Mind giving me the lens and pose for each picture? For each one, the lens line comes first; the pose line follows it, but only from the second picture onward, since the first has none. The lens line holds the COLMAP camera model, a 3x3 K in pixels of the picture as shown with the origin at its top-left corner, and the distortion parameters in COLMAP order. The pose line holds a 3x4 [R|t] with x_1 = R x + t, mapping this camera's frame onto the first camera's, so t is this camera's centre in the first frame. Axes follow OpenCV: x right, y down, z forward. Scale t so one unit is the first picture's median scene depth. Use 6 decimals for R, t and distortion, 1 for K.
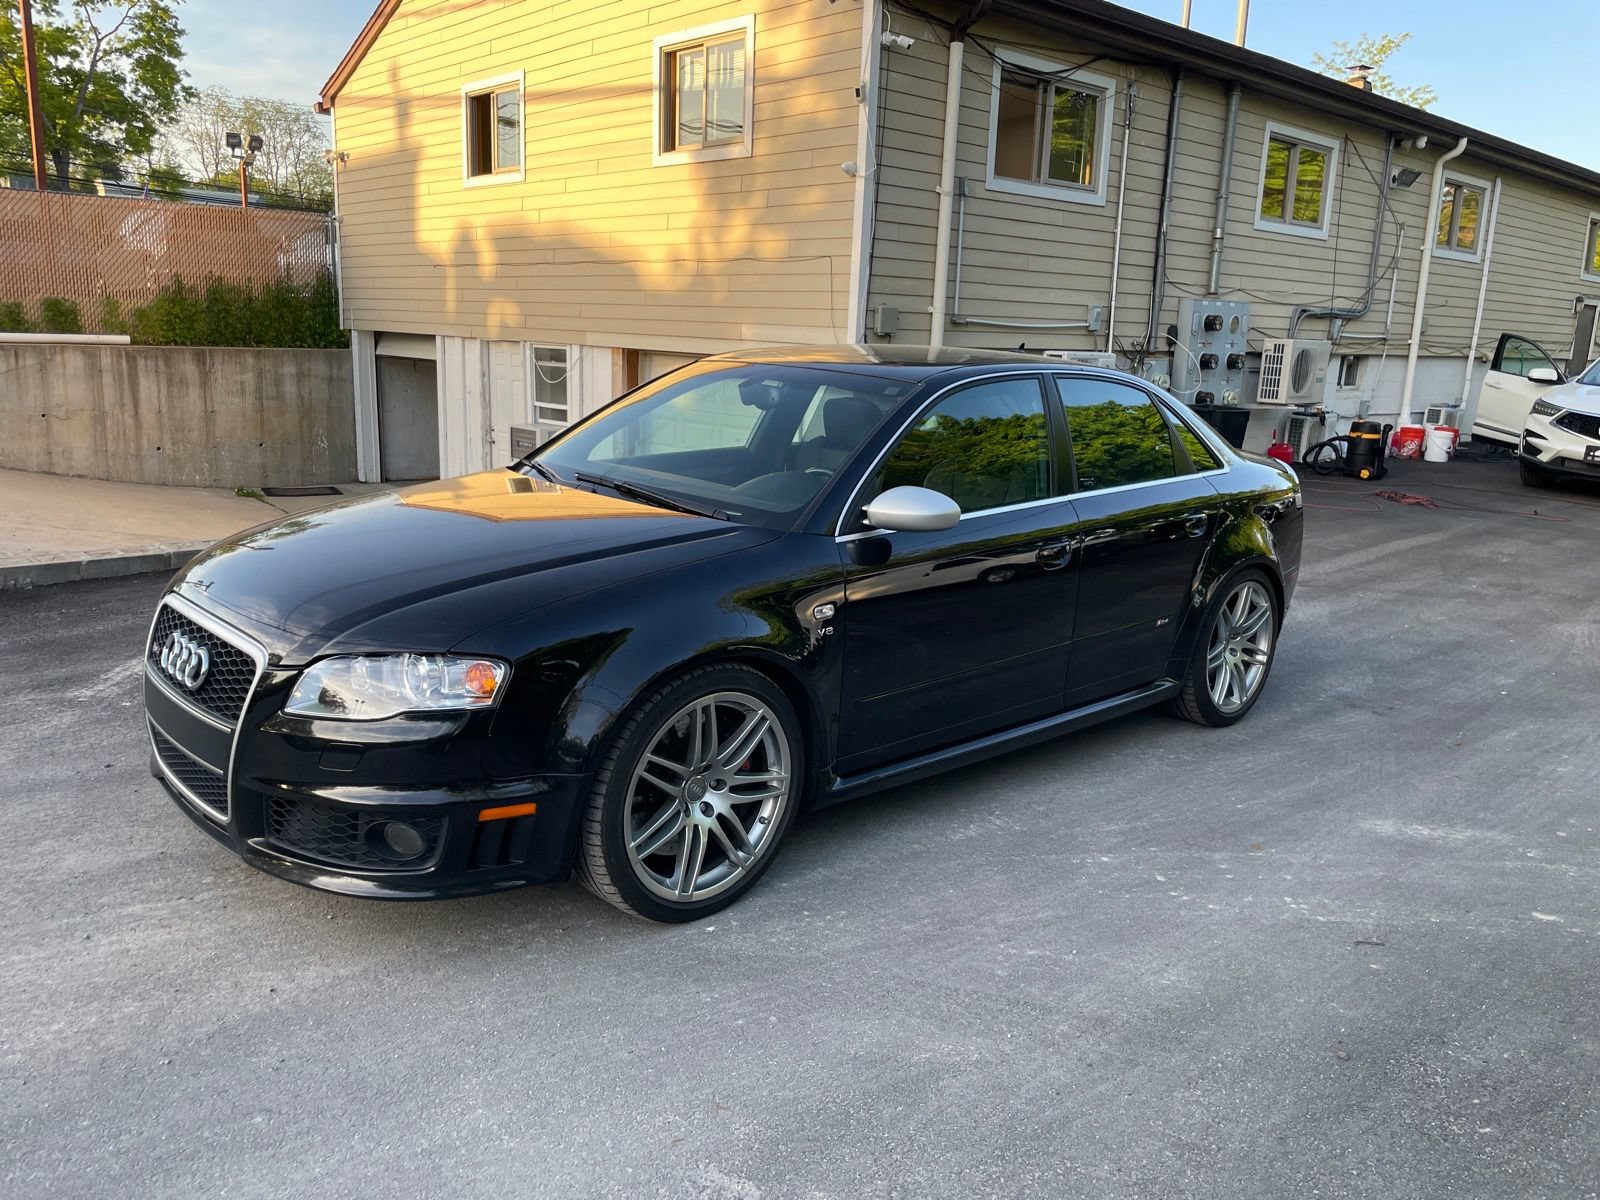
lens RADIAL K [[1213.3, 0, 807.4], [0, 1213.3, 590.9], [0, 0, 1]] dist [0.078549, -0.111400]
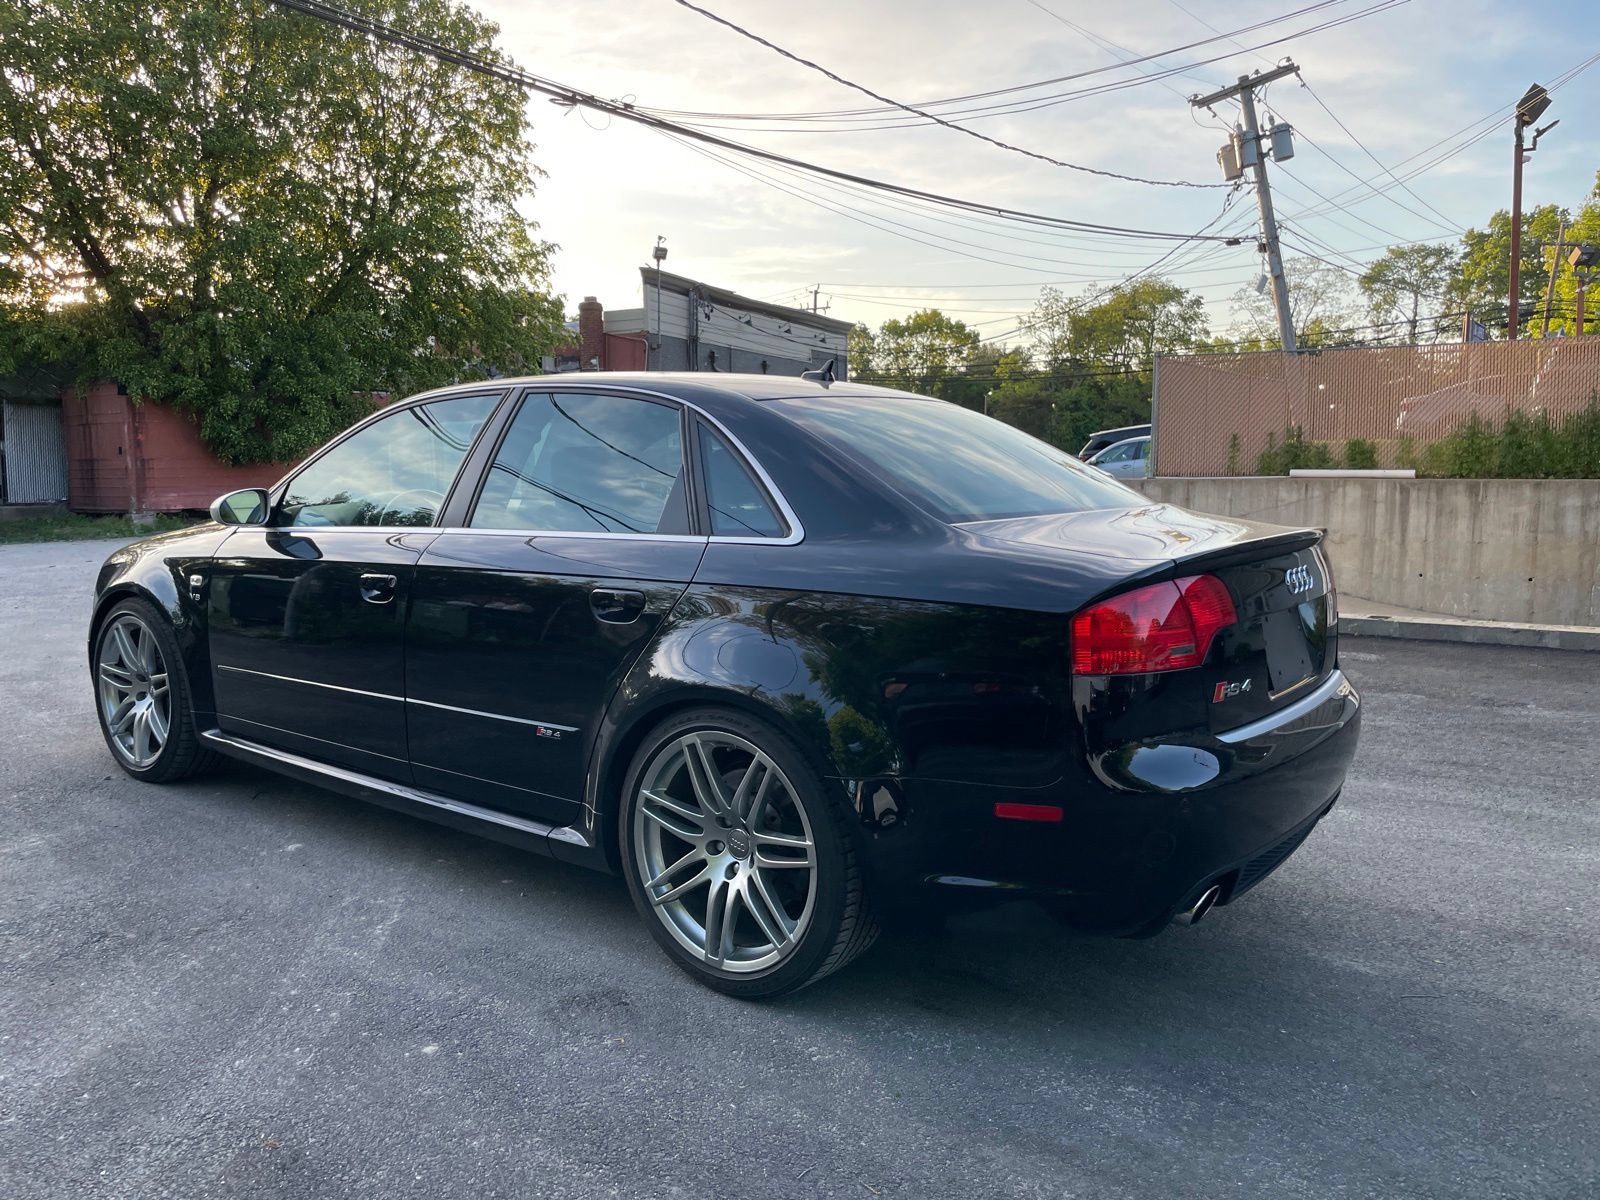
lens RADIAL K [[1213.3, 0, 785.0], [0, 1213.3, 610.4], [0, 0, 1]] dist [0.078549, -0.111400]
pose [[0.209419, 0.076444, -0.974833, 0.440506], [-0.198283, 0.979547, 0.034217, -0.016487], [0.957511, 0.186128, 0.220293, 0.289319]]
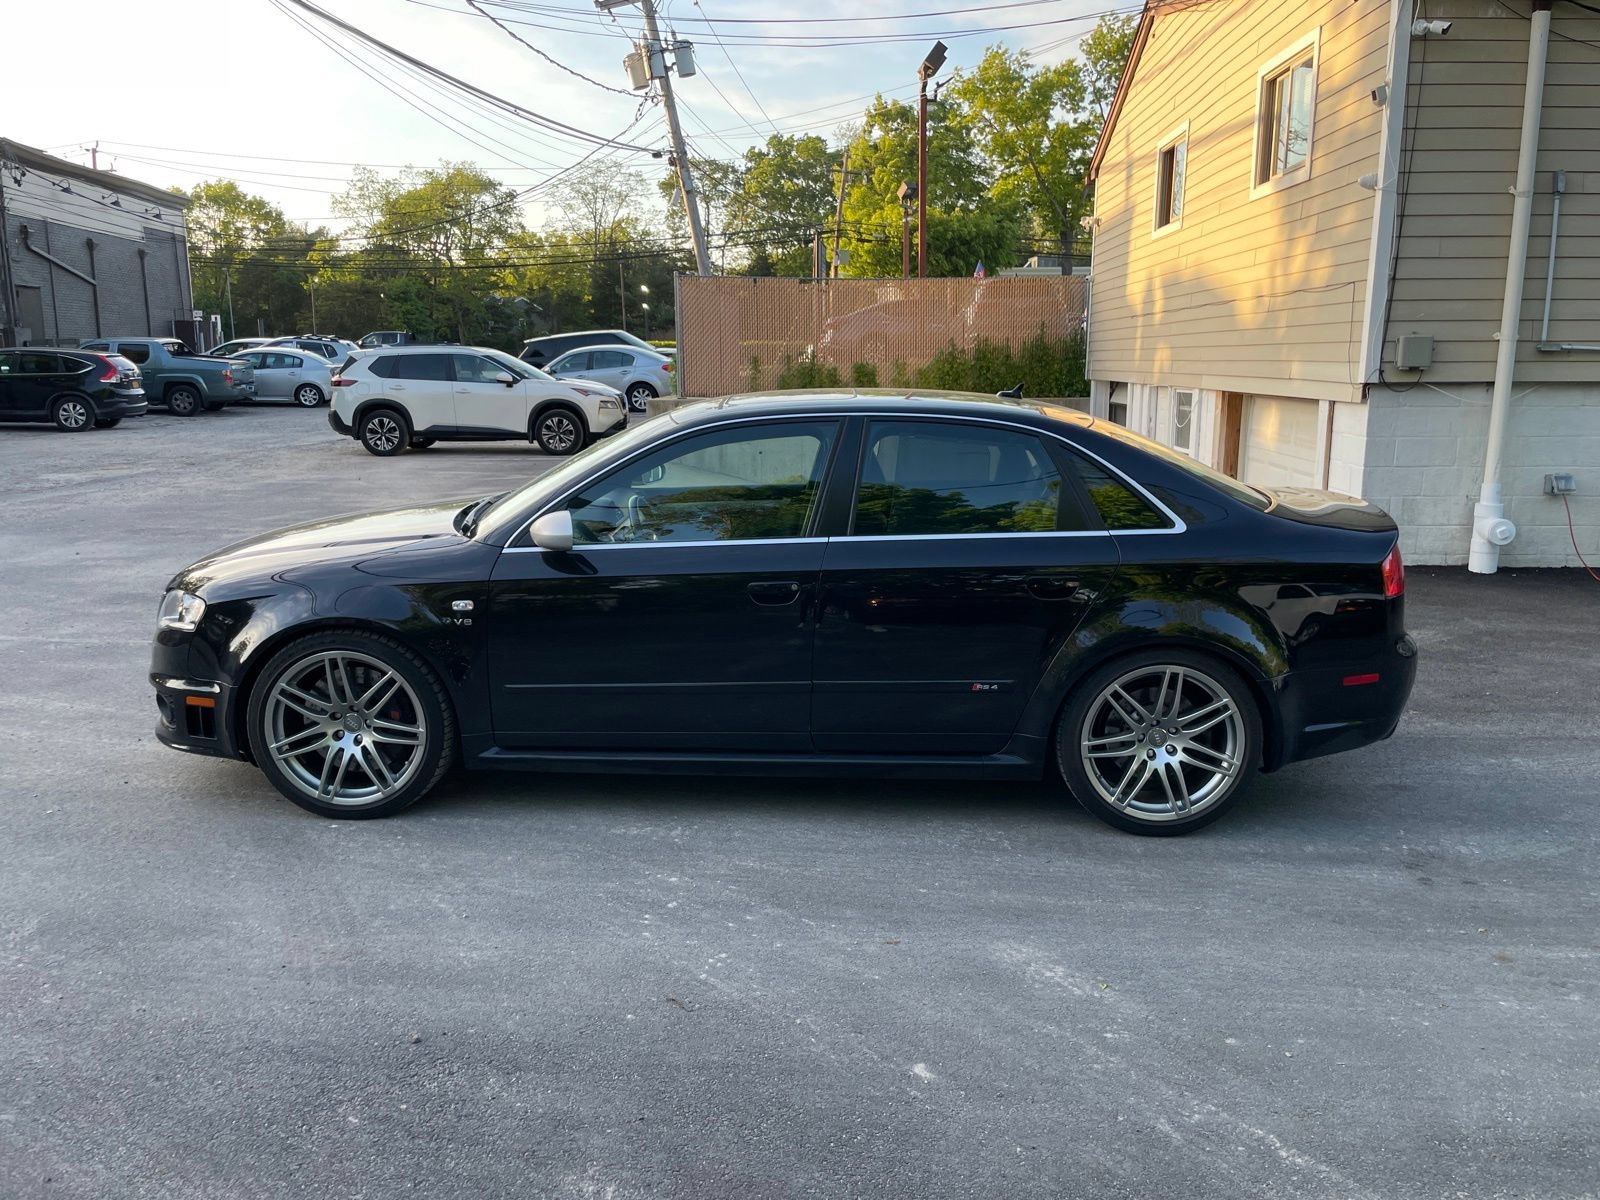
lens RADIAL K [[1213.3, 0, 803.3], [0, 1213.3, 587.5], [0, 0, 1]] dist [0.078549, -0.111400]
pose [[0.710633, 0.094084, -0.697243, 0.266609], [-0.121851, 0.992501, 0.009734, -0.013121], [0.692930, 0.078043, 0.716768, 0.082343]]
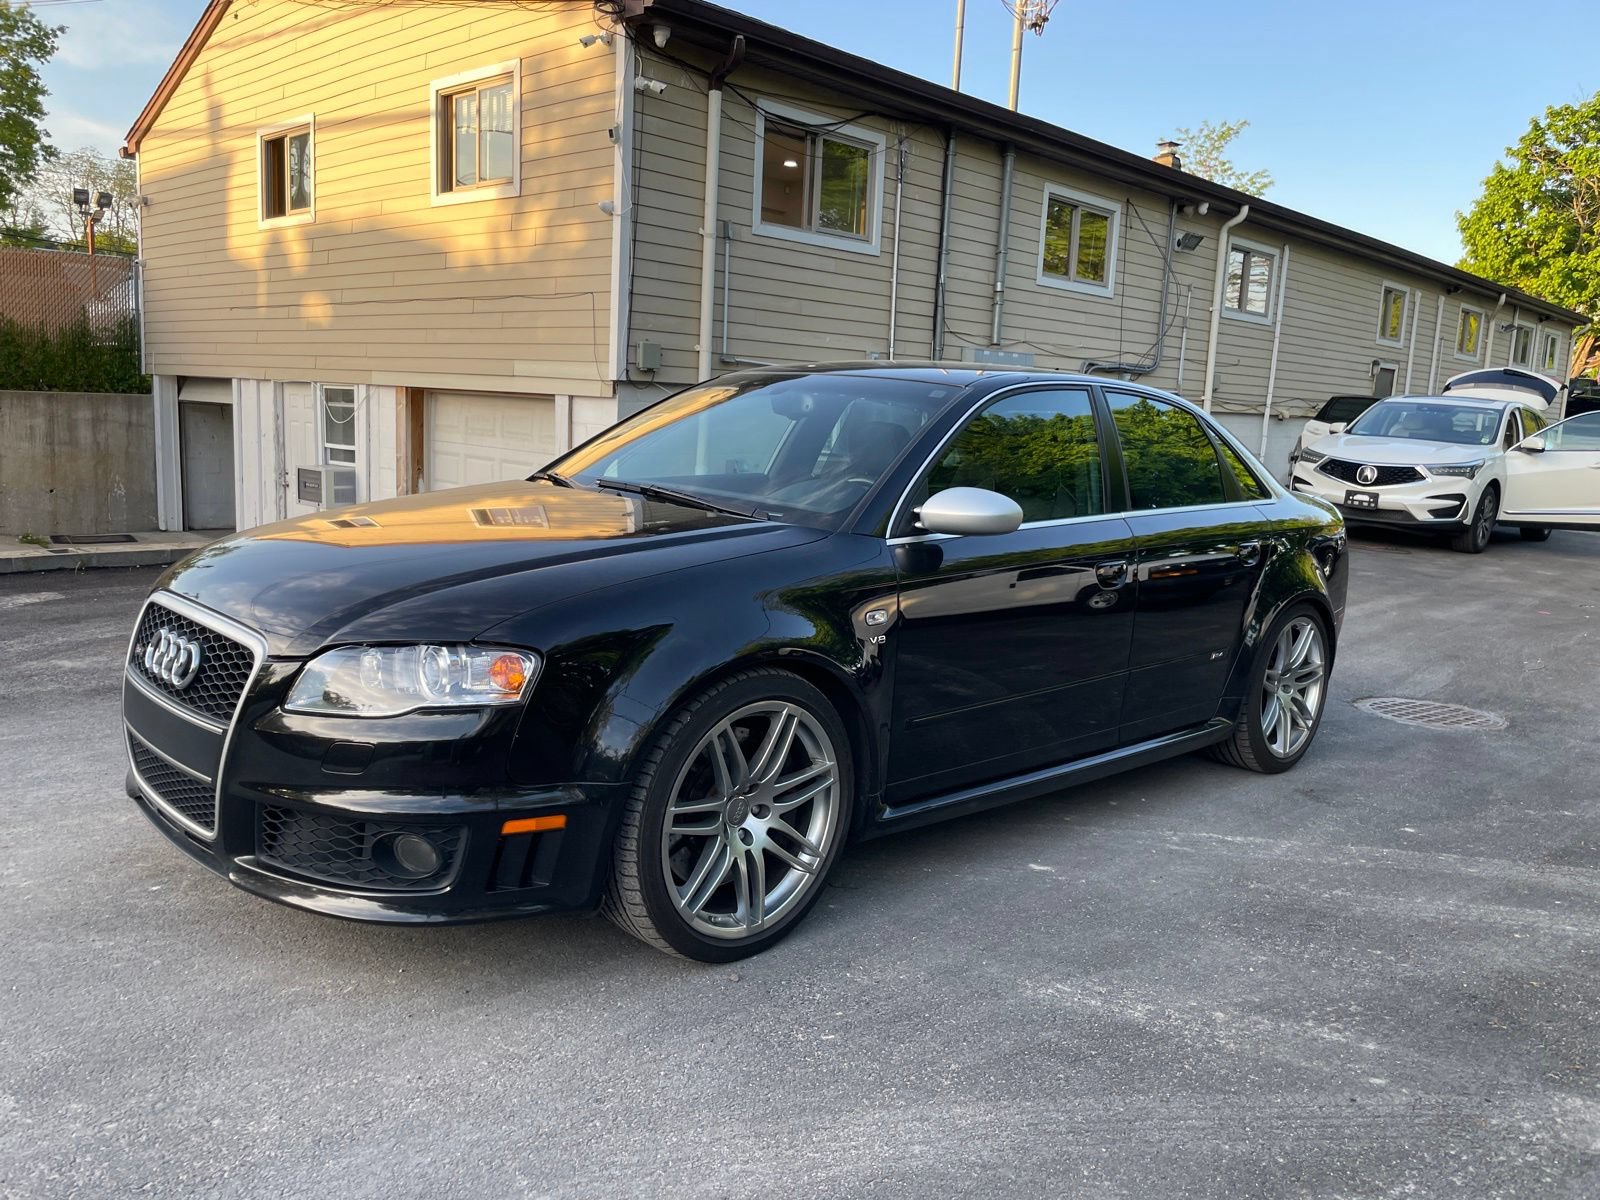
lens RADIAL K [[1213.3, 0, 796.4], [0, 1213.3, 595.0], [0, 0, 1]] dist [0.078549, -0.111400]
pose [[0.997072, -0.003528, 0.076387, 0.078266], [0.007585, 0.998572, -0.052888, 0.021876], [-0.076091, 0.053313, 0.995675, -0.004855]]
